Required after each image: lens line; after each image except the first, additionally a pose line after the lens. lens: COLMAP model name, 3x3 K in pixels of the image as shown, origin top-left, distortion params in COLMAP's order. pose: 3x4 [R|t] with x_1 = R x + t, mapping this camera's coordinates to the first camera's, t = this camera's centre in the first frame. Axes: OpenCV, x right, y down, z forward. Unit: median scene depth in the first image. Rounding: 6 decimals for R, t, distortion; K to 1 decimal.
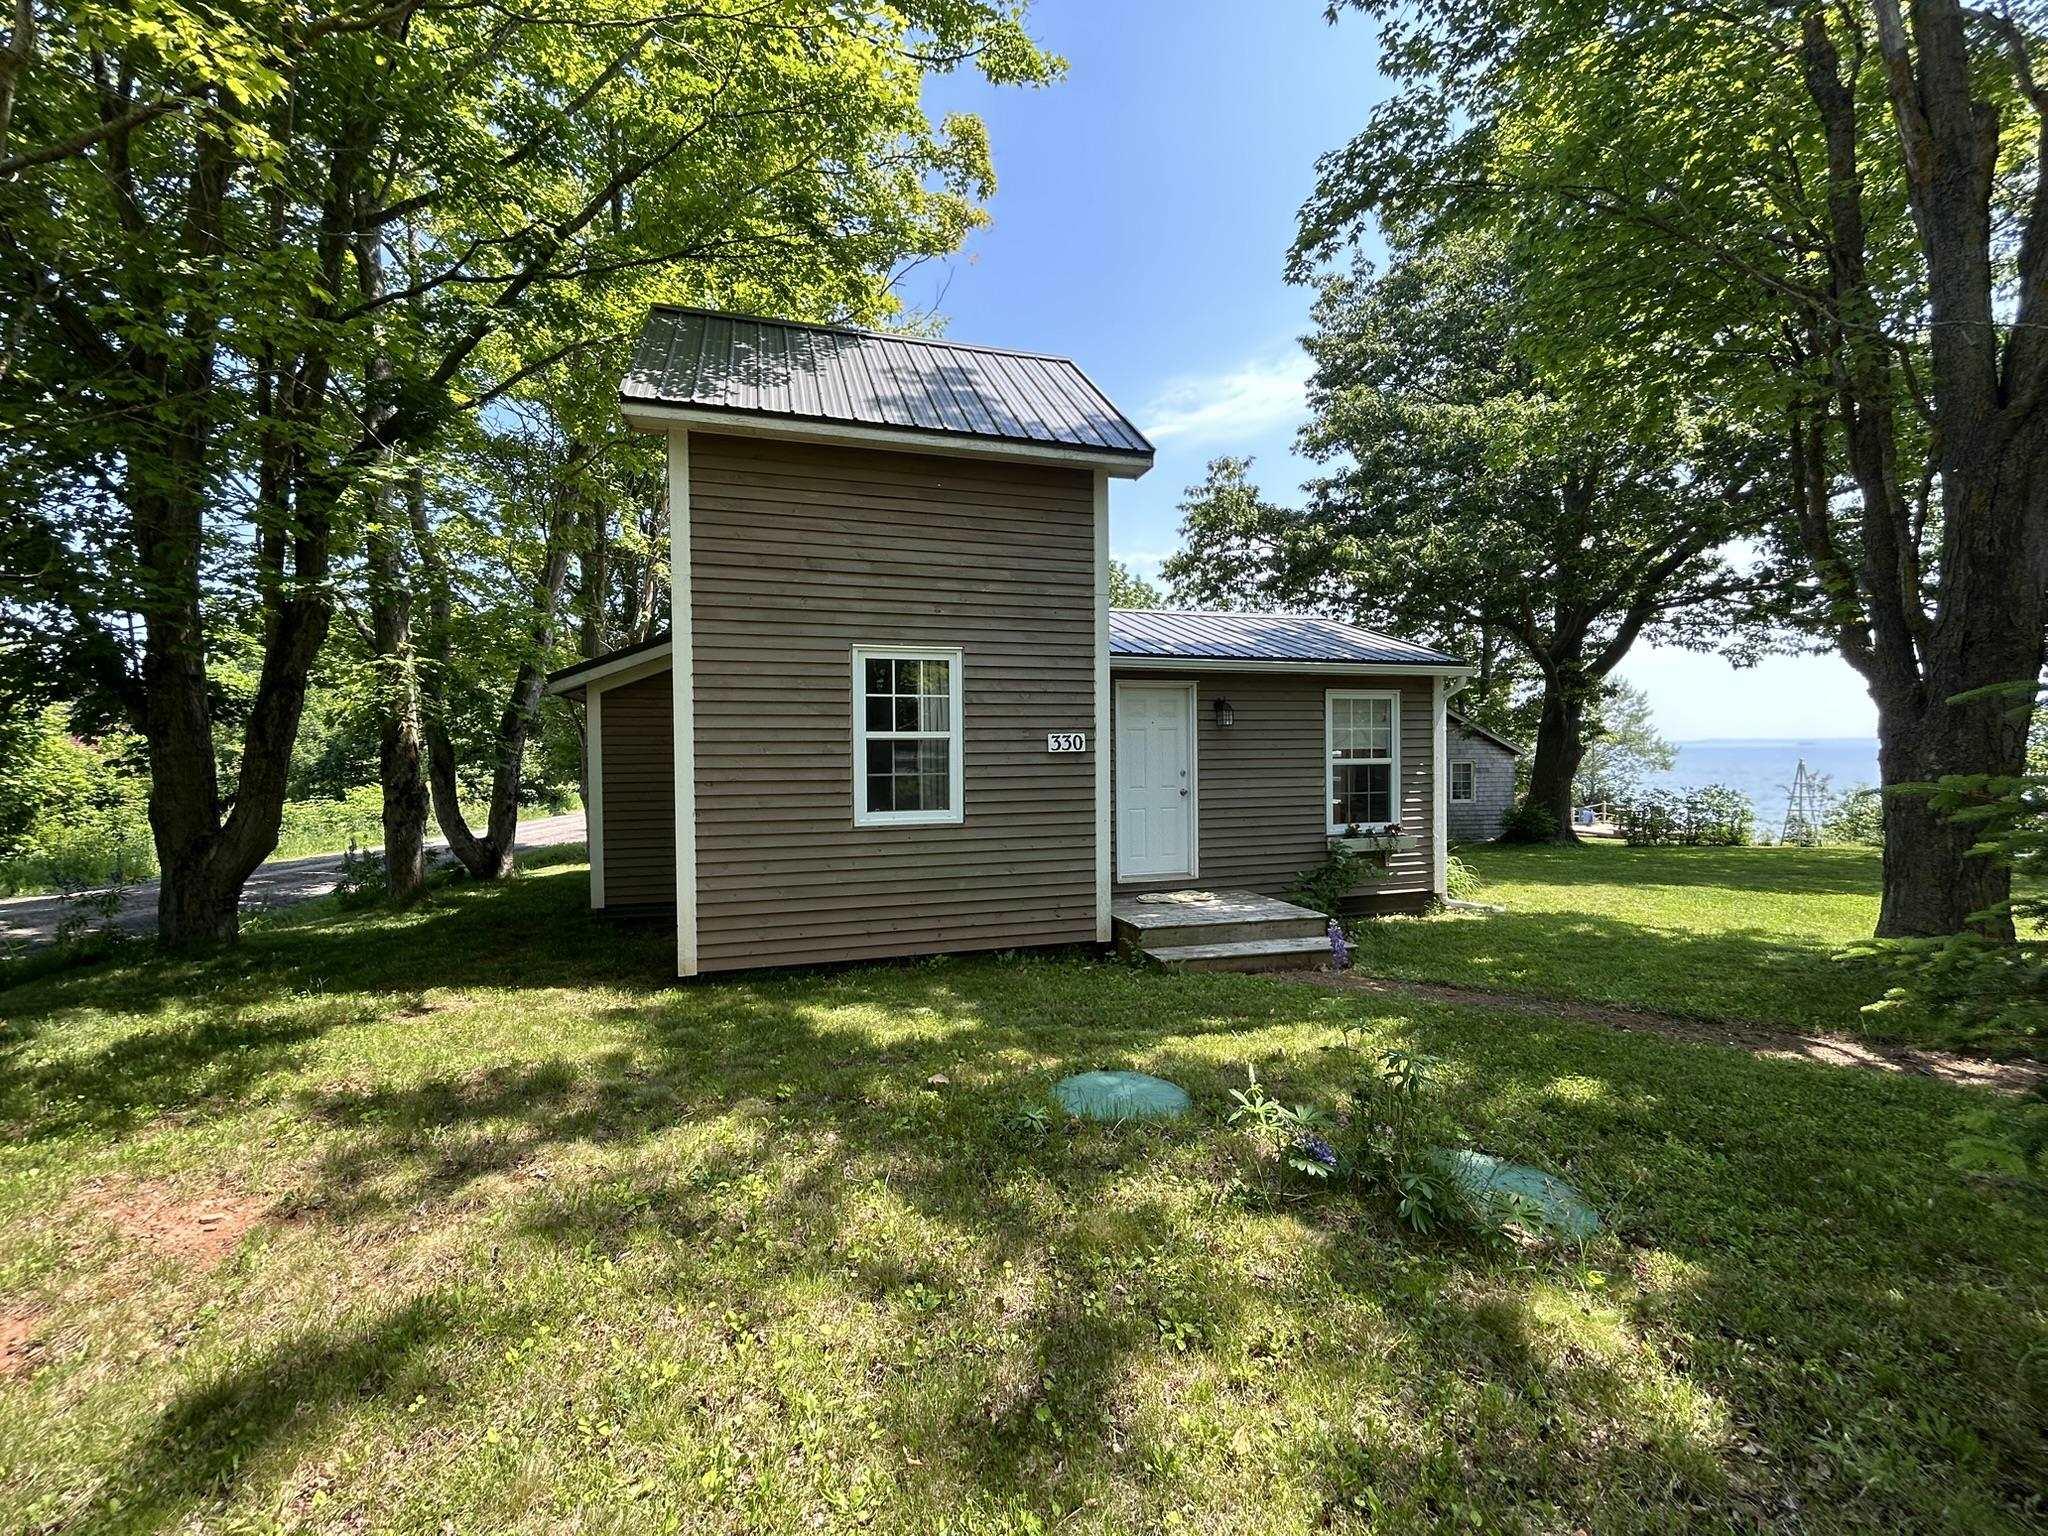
lens RADIAL K [[825.6, 0, 1024.5], [0, 825.6, 762.3], [0, 0, 1]] dist [-0.000982, -0.000055]
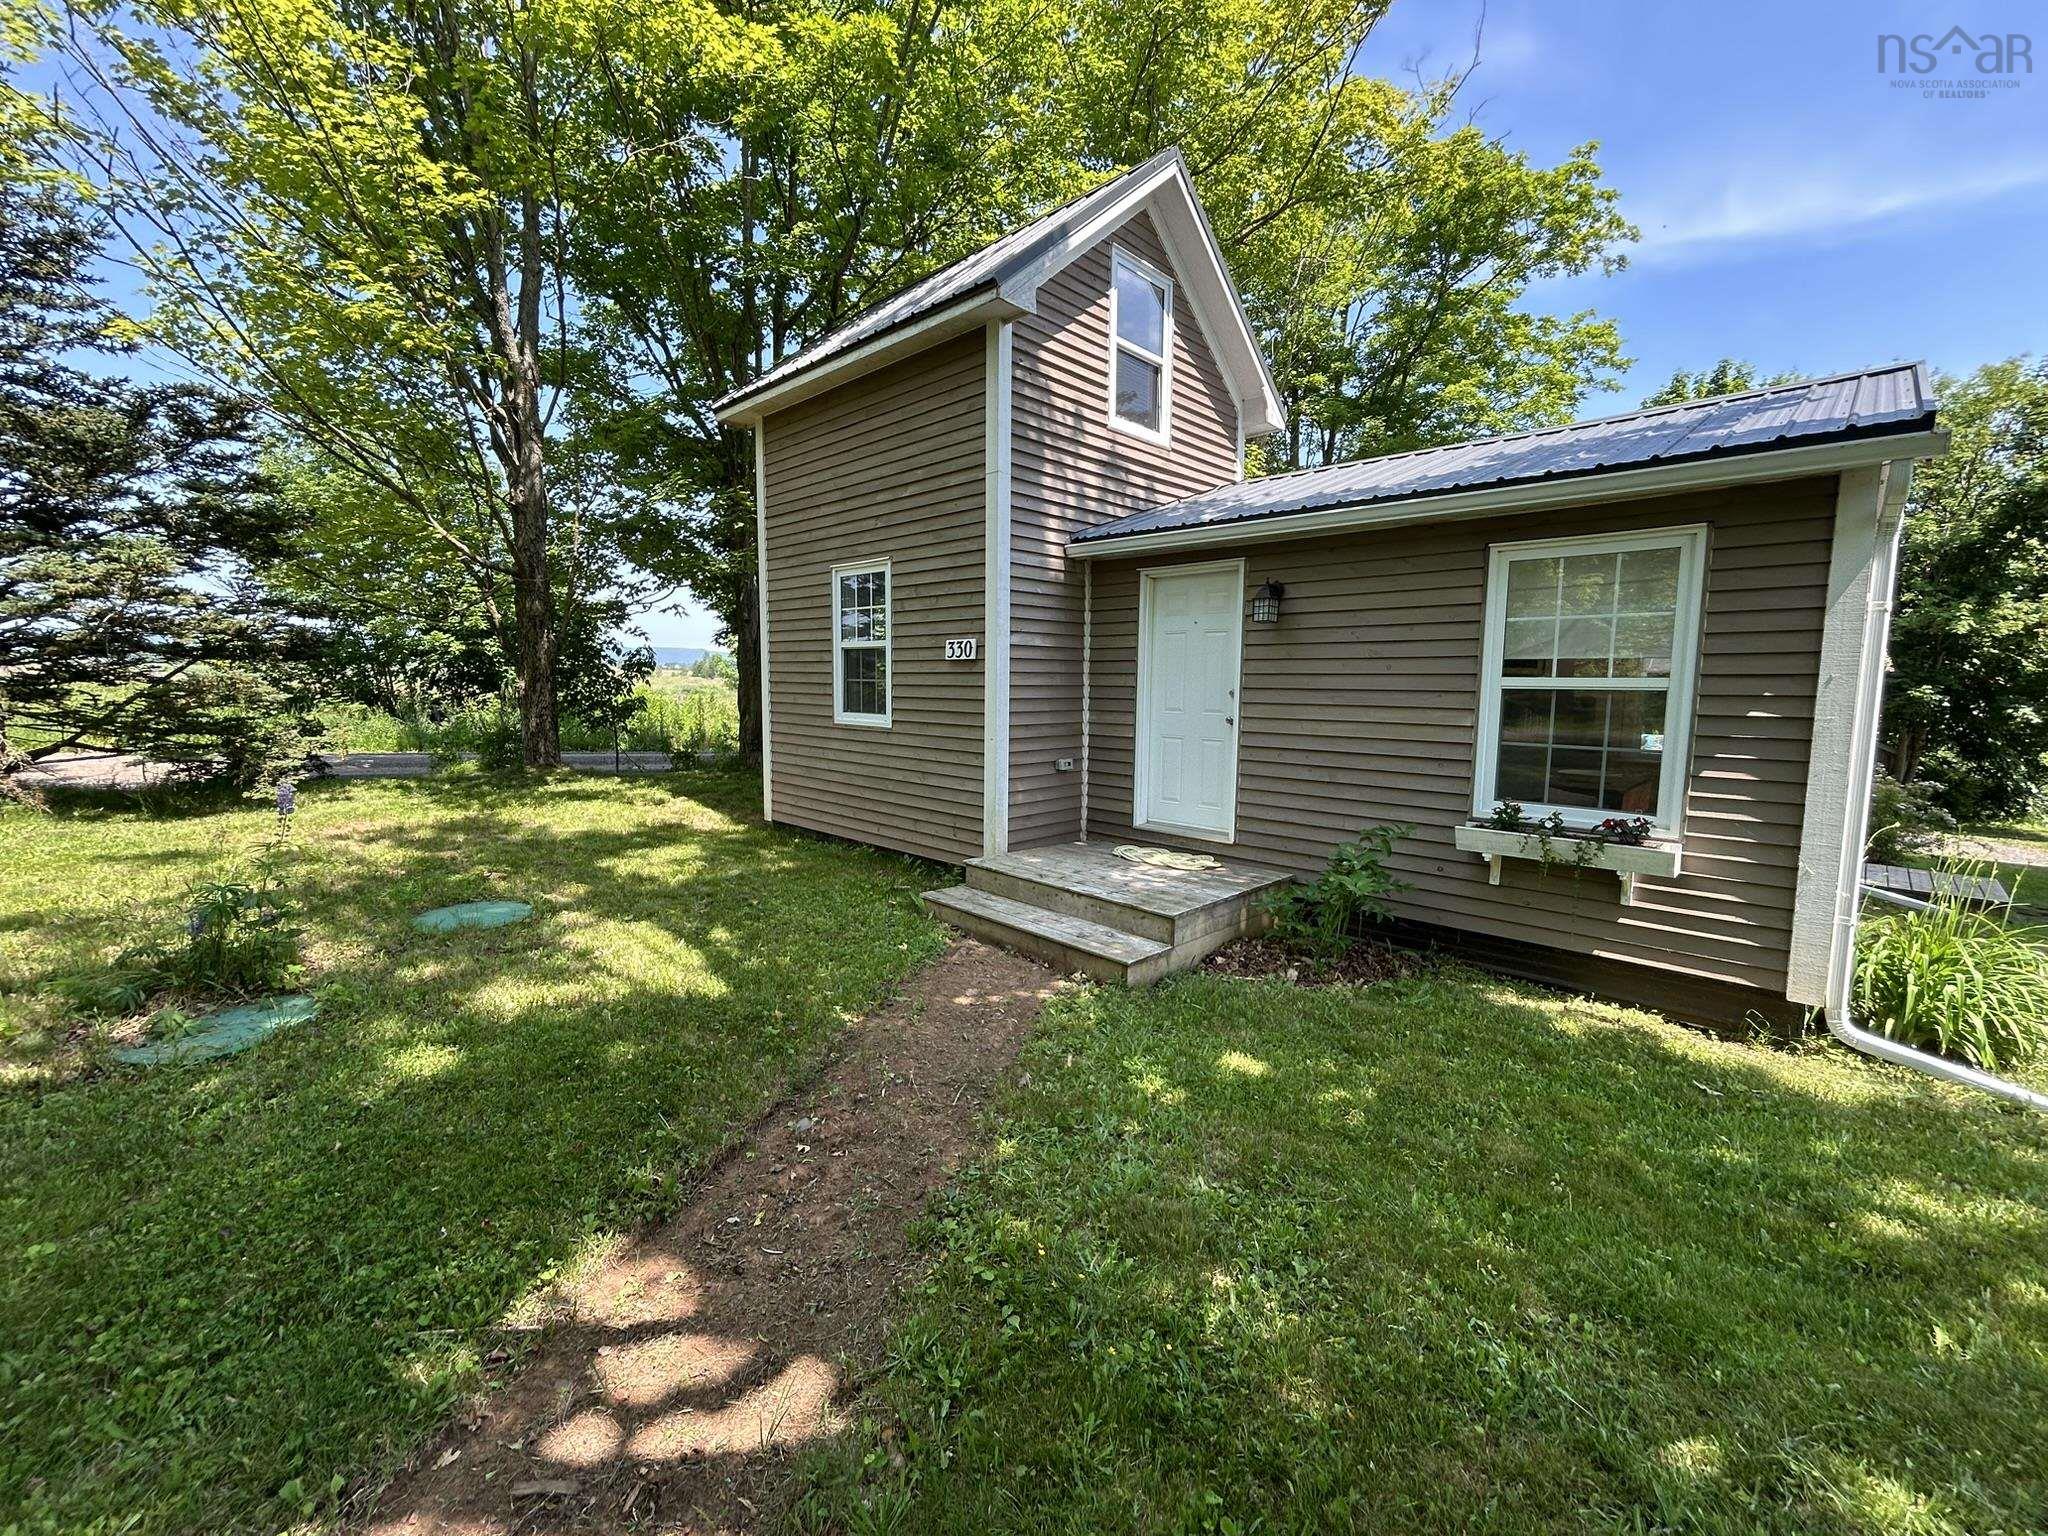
lens RADIAL K [[825.6, 0, 1026.1], [0, 825.6, 765.1], [0, 0, 1]] dist [-0.000982, -0.000055]
pose [[0.494381, 0.105859, -0.862775, 0.921670], [-0.023900, 0.993837, 0.108245, 0.002768], [0.868917, -0.032894, 0.493864, 0.634511]]
